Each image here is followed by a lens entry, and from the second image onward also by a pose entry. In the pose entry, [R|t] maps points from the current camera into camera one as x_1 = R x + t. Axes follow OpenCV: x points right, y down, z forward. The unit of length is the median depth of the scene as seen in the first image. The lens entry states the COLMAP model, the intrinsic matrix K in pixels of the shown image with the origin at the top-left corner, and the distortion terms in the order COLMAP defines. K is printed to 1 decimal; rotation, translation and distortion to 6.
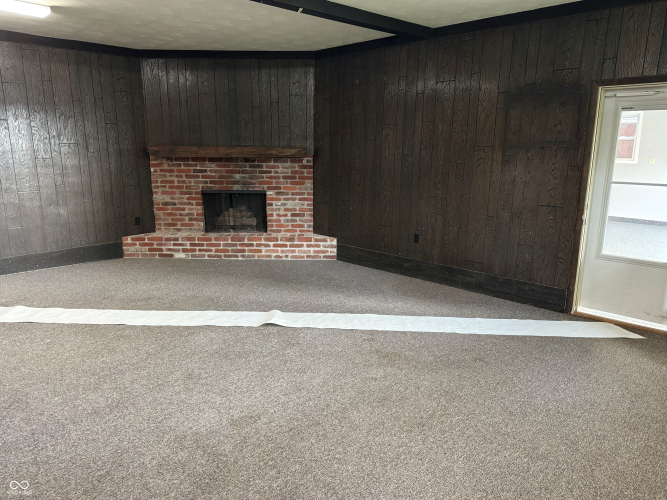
lens RADIAL K [[478.2, 0, 333.4], [0, 478.2, 250.7], [0, 0, 1]] dist [0.078554, -0.093843]
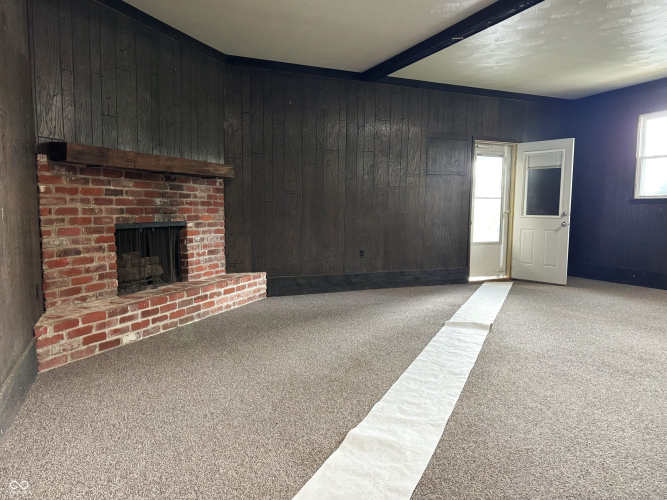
lens RADIAL K [[478.2, 0, 359.1], [0, 478.2, 246.0], [0, 0, 1]] dist [0.078554, -0.093843]
pose [[0.348256, -0.080728, 0.933917, -0.732816], [0.191692, 0.981364, 0.013348, -0.050792], [-0.917590, 0.174376, 0.357241, 0.519592]]
